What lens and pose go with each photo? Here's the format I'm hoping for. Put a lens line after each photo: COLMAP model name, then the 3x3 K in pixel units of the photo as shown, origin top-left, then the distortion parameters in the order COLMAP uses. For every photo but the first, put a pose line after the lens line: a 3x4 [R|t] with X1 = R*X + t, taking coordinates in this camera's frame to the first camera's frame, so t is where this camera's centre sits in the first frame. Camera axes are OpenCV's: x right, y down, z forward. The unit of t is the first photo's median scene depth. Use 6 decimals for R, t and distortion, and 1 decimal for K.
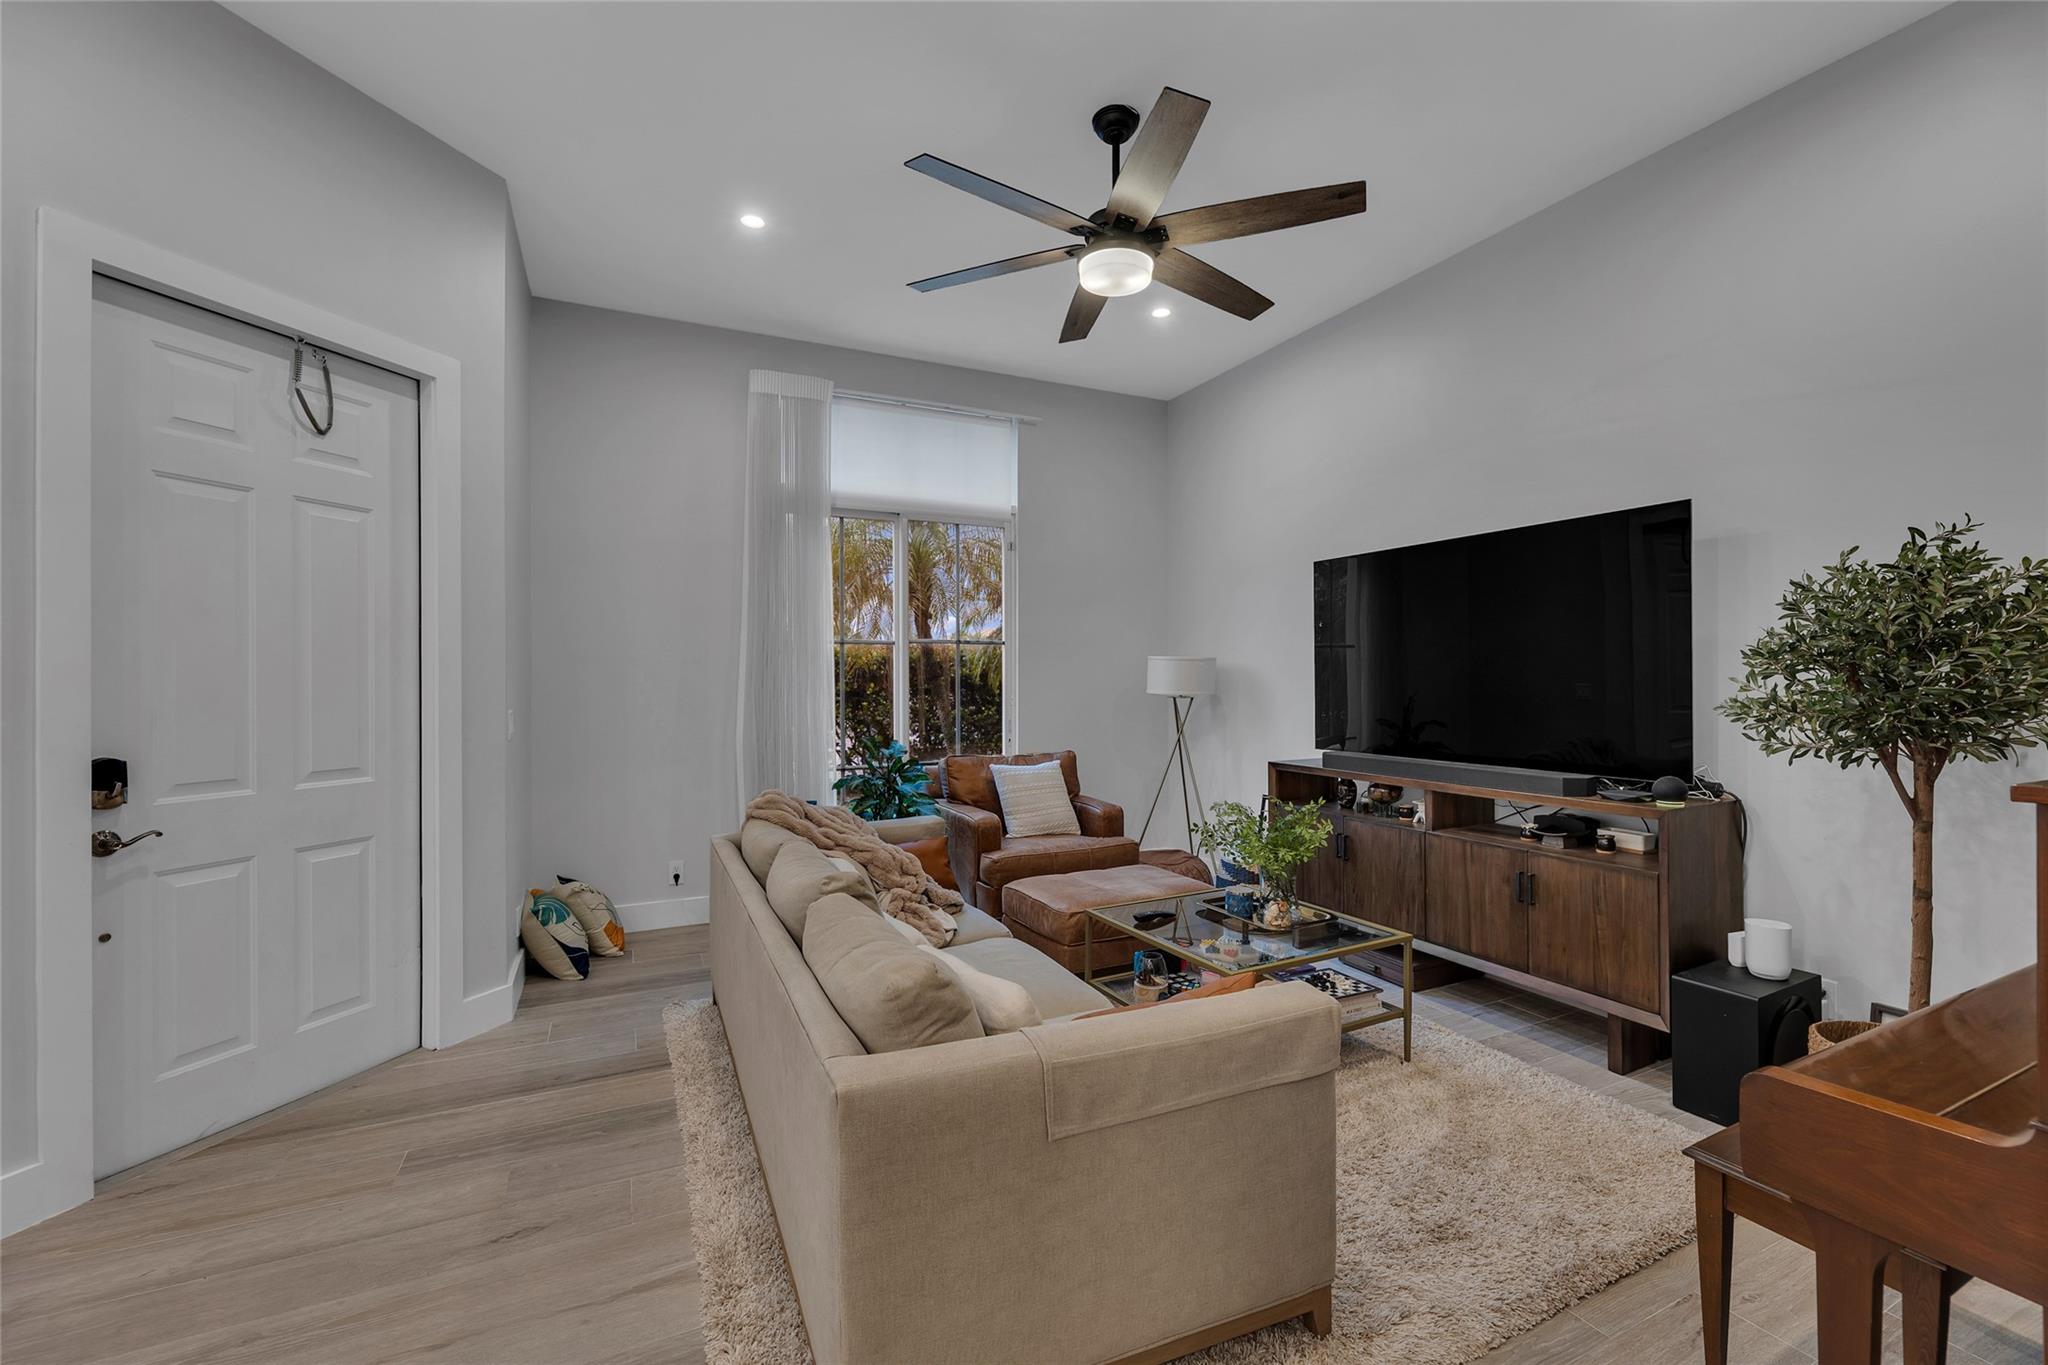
lens RADIAL K [[844.4, 0, 1023.4], [0, 844.4, 681.1], [0, 0, 1]] dist [0.001294, -0.000065]
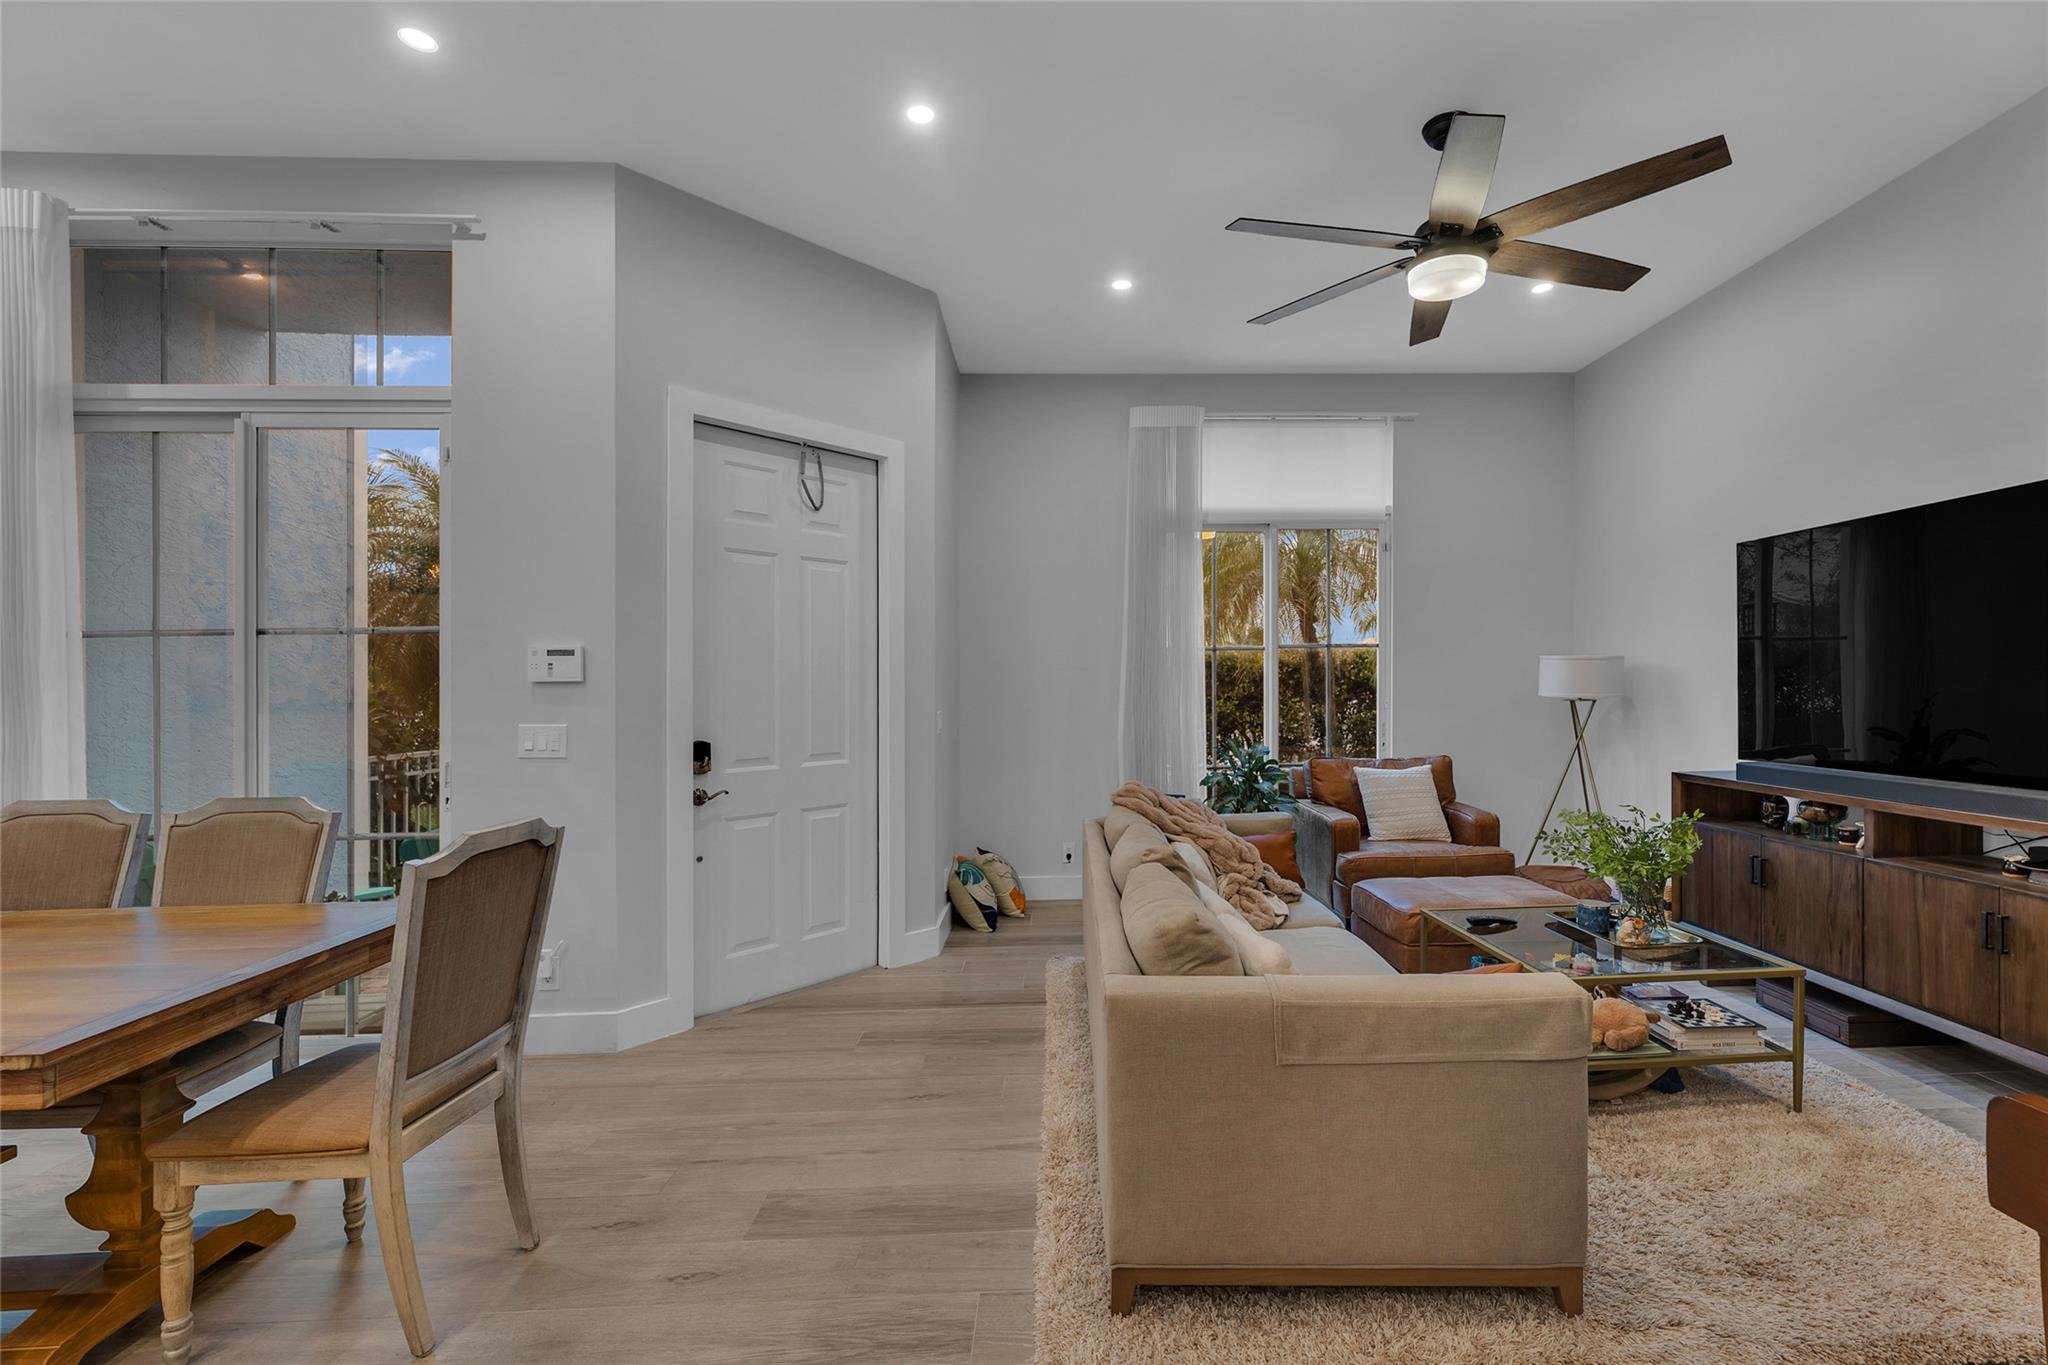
lens RADIAL K [[872.9, 0, 1103.4], [0, 872.9, 669.0], [0, 0, 1]] dist [0.003444, 0.000461]
pose [[0.922425, -0.015314, -0.385873, 0.134512], [0.008347, 0.999771, -0.019724, -0.000147], [0.386087, 0.014973, 0.922341, -0.119731]]
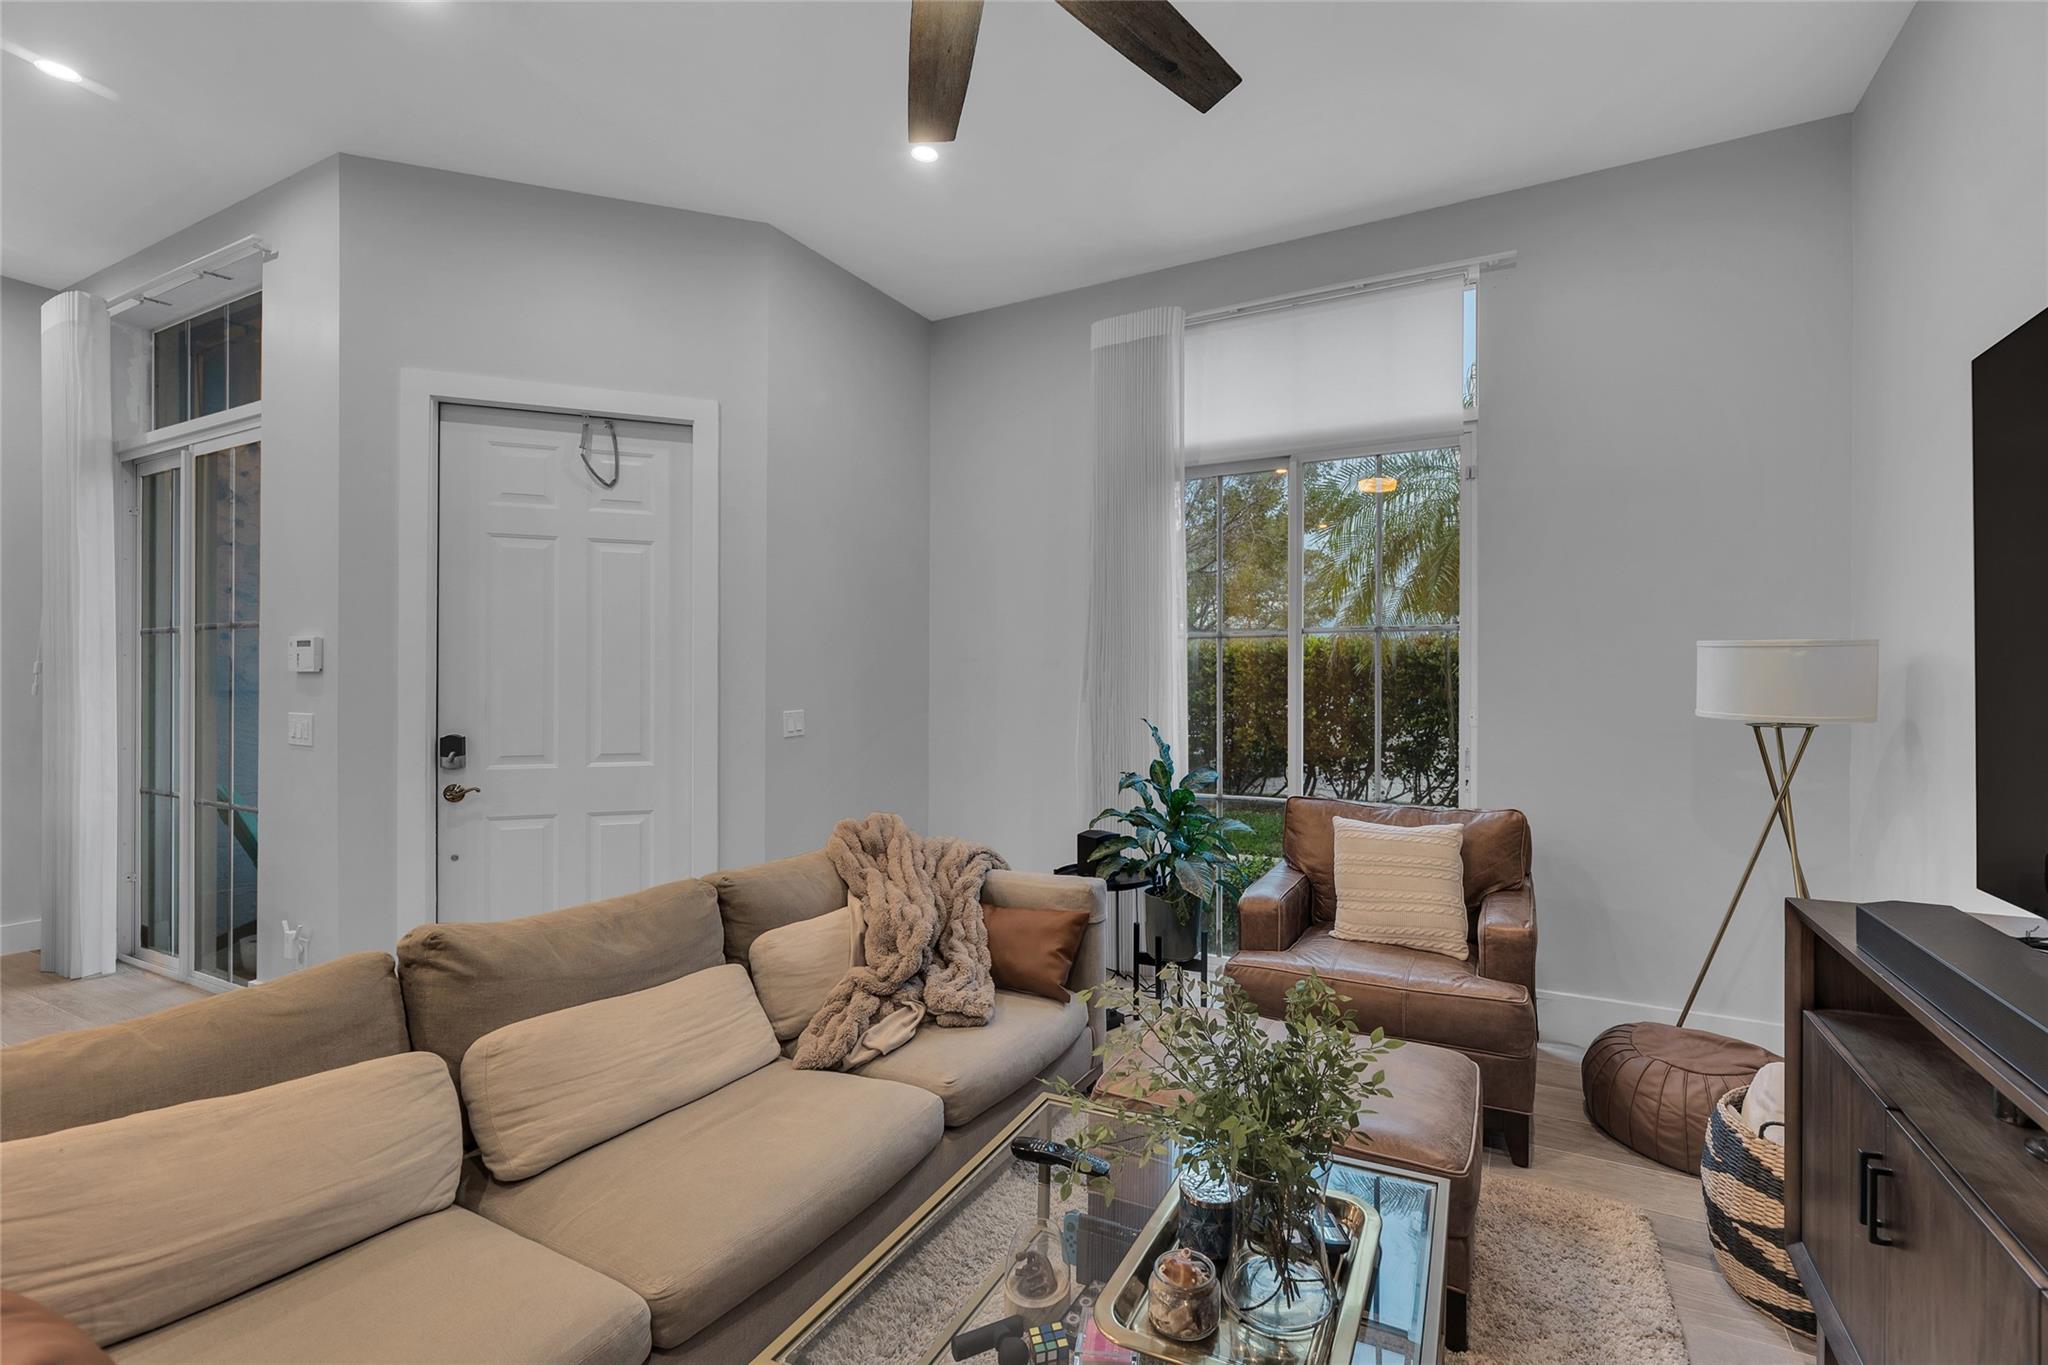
lens RADIAL K [[863.3, 0, 1104.4], [0, 863.3, 678.1], [0, 0, 1]] dist [-0.002866, -0.000647]
pose [[0.621014, 0.000873, -0.783799, 0.576850], [-0.006177, 0.999974, -0.003780, -0.005554], [0.783775, 0.007189, 0.621003, 0.709150]]
